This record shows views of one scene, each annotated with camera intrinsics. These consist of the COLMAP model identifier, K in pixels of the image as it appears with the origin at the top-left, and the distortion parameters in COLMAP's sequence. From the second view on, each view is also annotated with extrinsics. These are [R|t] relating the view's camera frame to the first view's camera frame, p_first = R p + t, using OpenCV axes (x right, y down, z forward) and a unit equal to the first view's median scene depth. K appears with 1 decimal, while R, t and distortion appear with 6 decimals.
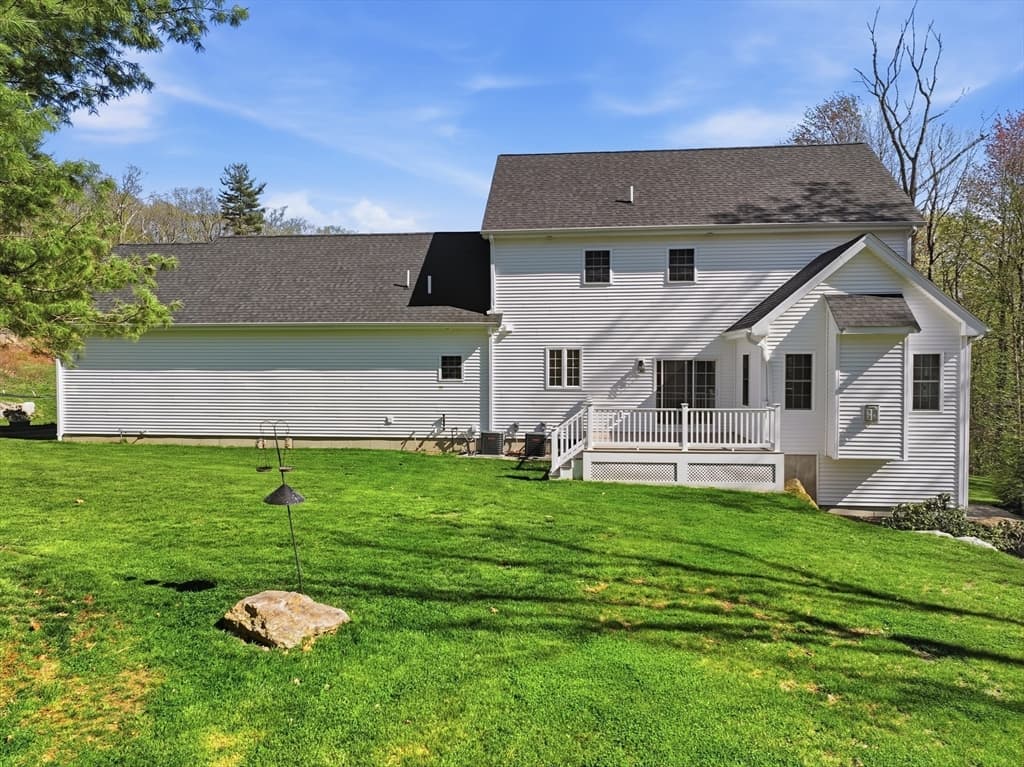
lens RADIAL K [[718.7, 0, 512.0], [0, 718.7, 383.5], [0, 0, 1]] dist [0.001986, 0.003935]
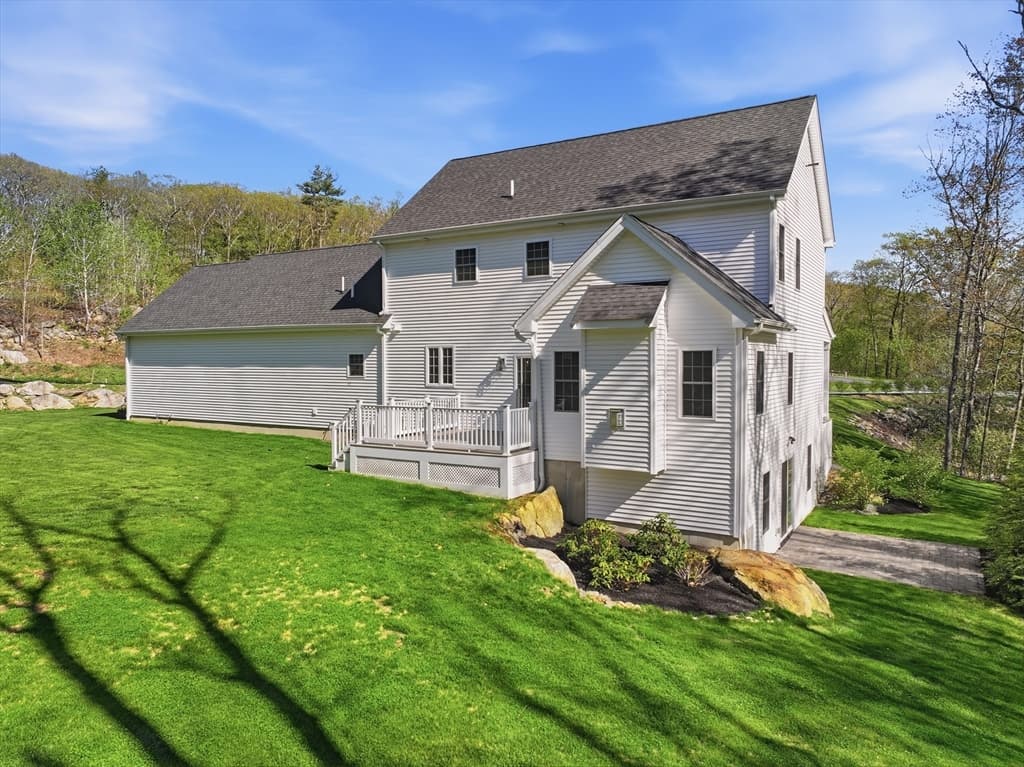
lens RADIAL K [[718.7, 0, 512.0], [0, 718.7, 383.5], [0, 0, 1]] dist [0.001986, 0.003935]
pose [[0.909877, 0.013333, -0.414663, 0.593976], [-0.011796, 0.999911, 0.006268, -0.004113], [0.414710, -0.000812, 0.909953, 0.113101]]
